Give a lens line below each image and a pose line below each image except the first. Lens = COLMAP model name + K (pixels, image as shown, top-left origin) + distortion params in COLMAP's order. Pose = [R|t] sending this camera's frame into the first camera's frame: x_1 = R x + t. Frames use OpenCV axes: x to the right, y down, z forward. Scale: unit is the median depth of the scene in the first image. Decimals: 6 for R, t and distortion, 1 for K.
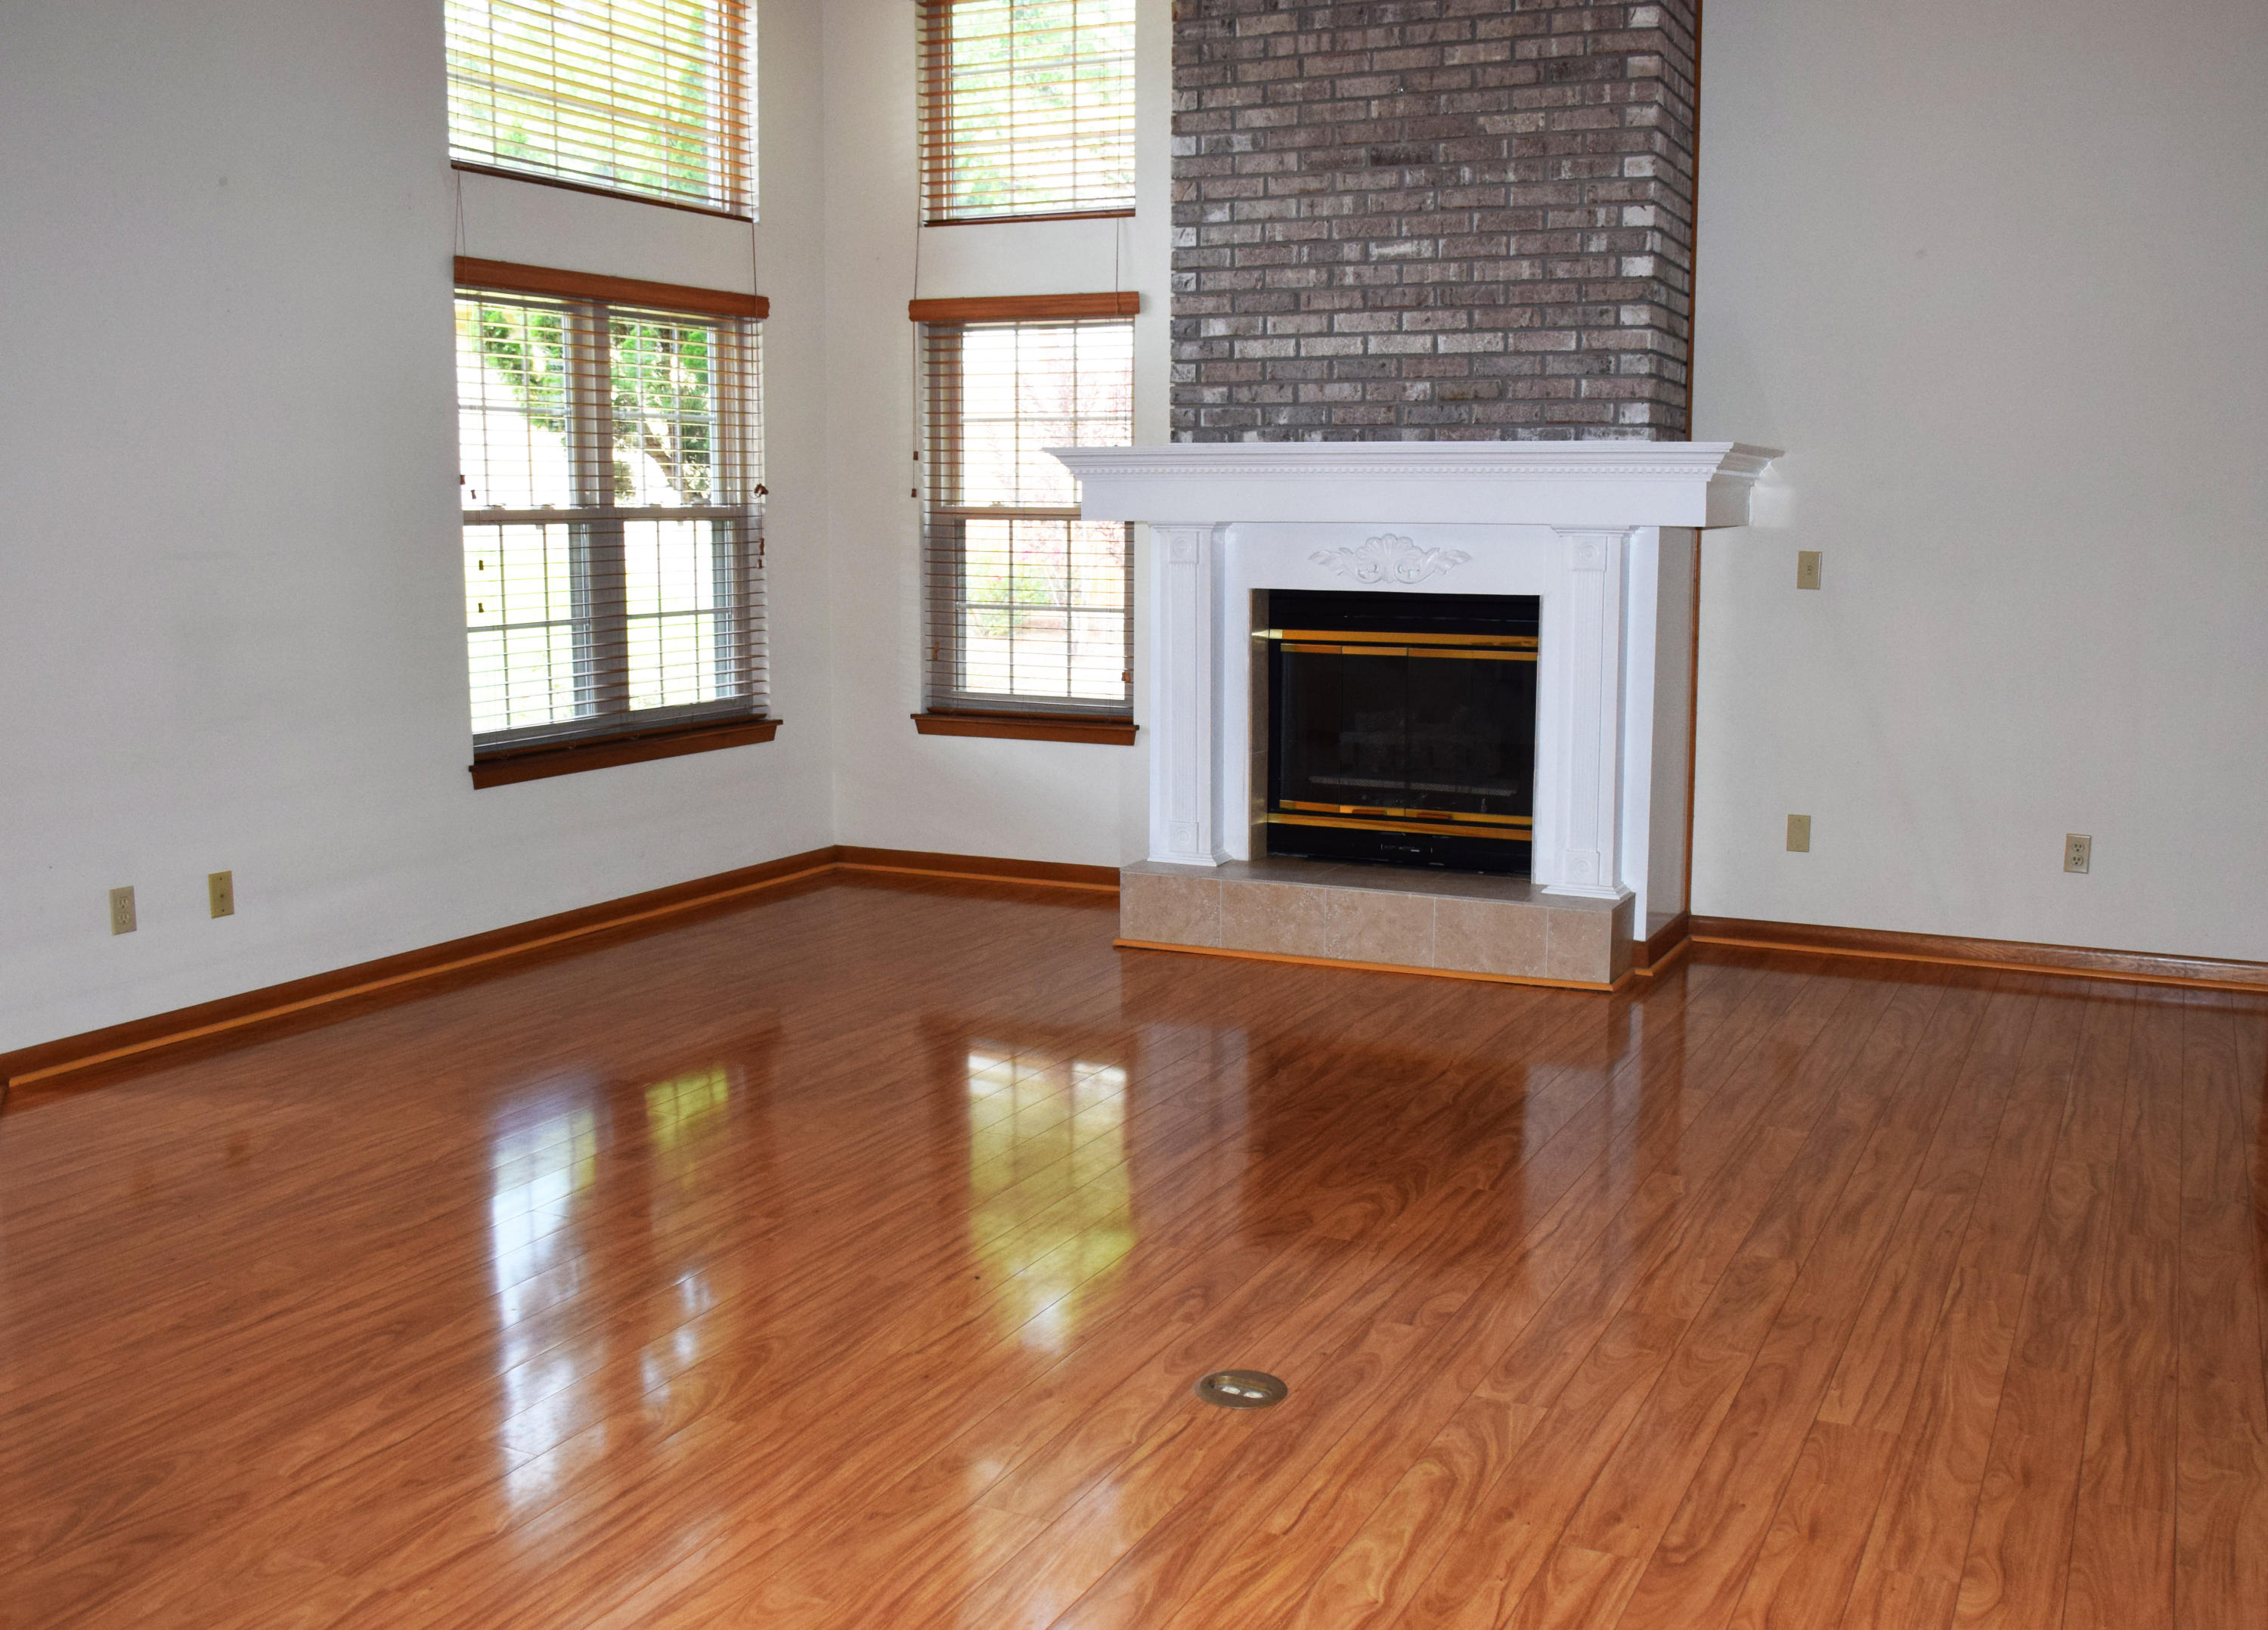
lens RADIAL K [[2182.0, 0, 1134.0], [0, 2182.0, 815.0], [0, 0, 1]] dist [-0.004812, 0.003718]
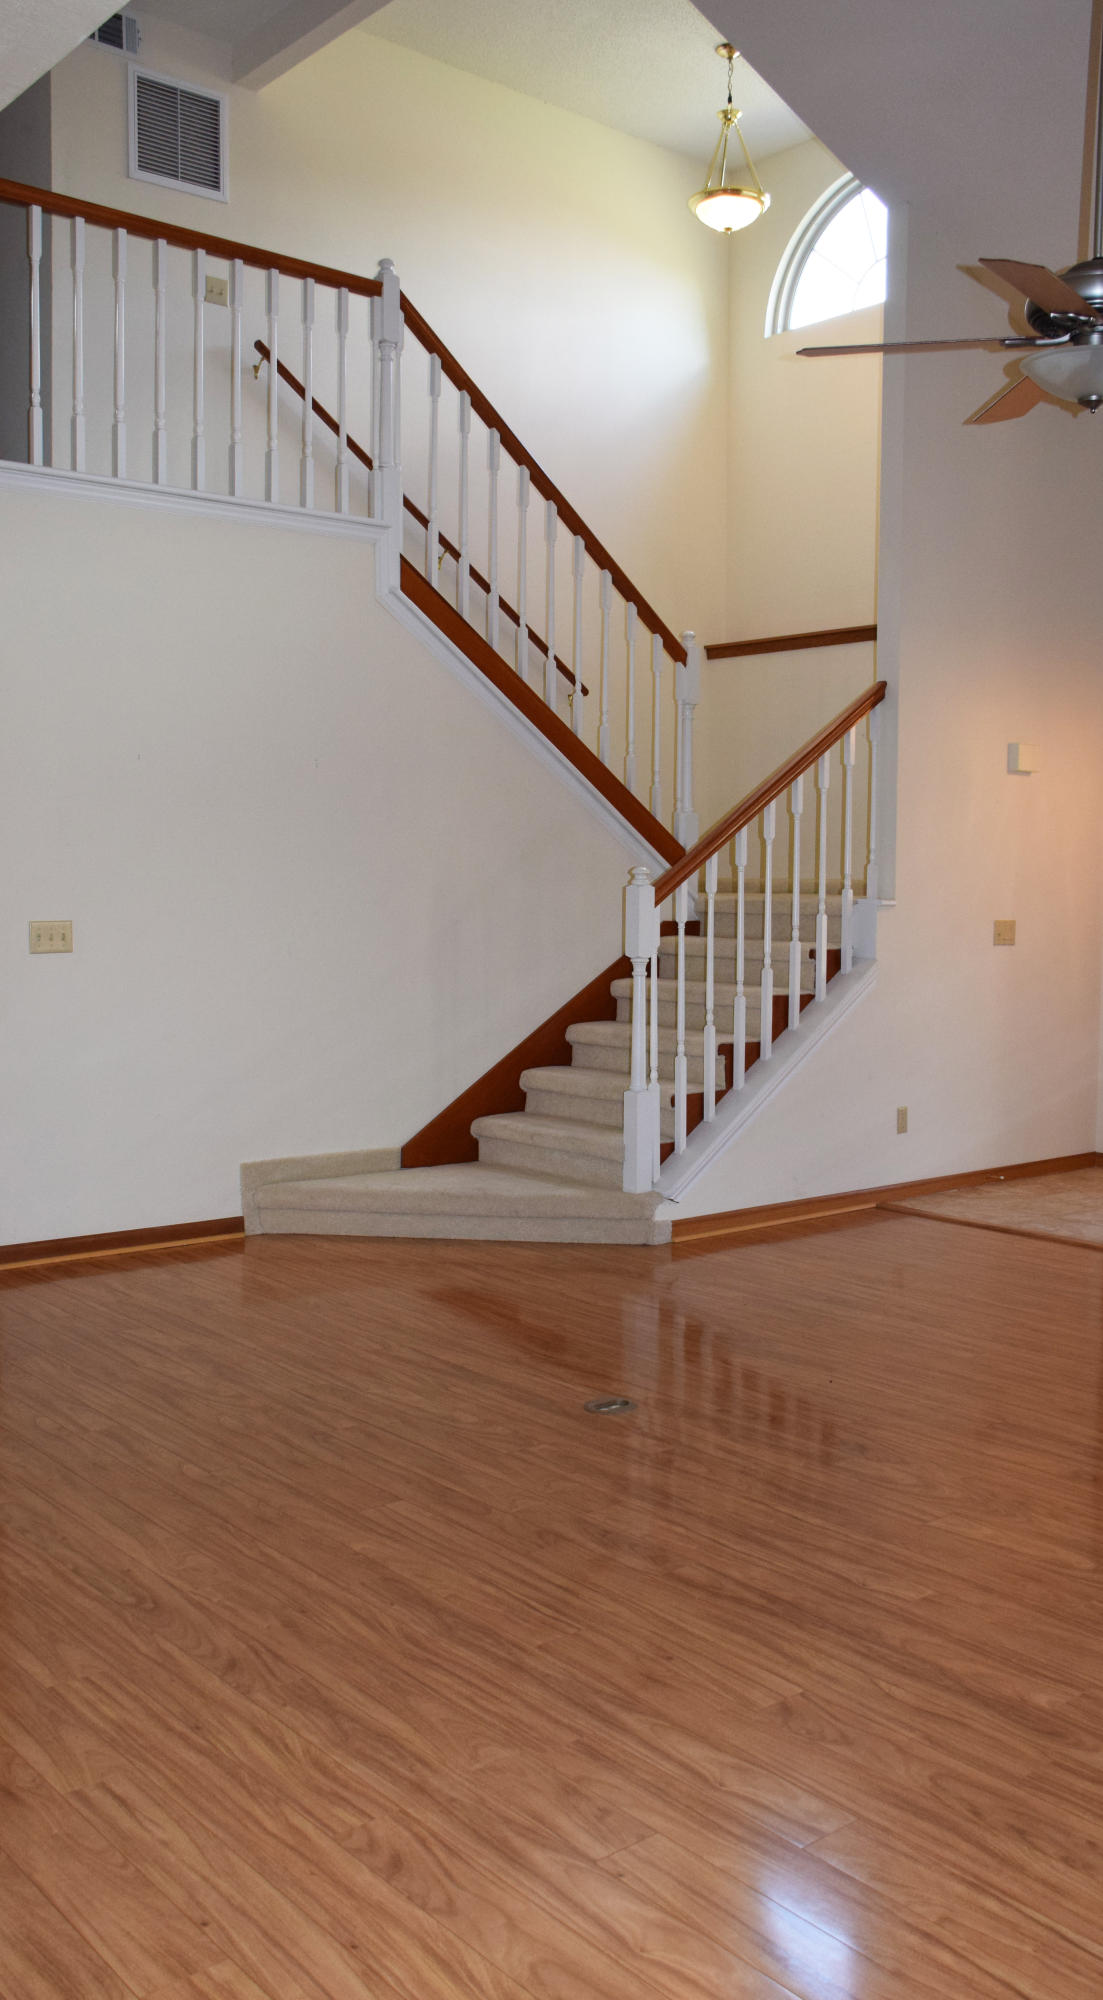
lens RADIAL K [[1770.9, 0, 551.5], [0, 1770.9, 1000.0], [0, 0, 1]] dist [0.000701, 0.000676]
pose [[-0.441643, 0.042643, -0.896177, 0.960429], [-0.134207, 0.984491, 0.112983, -0.142091], [0.887097, 0.170171, -0.429070, 1.129630]]
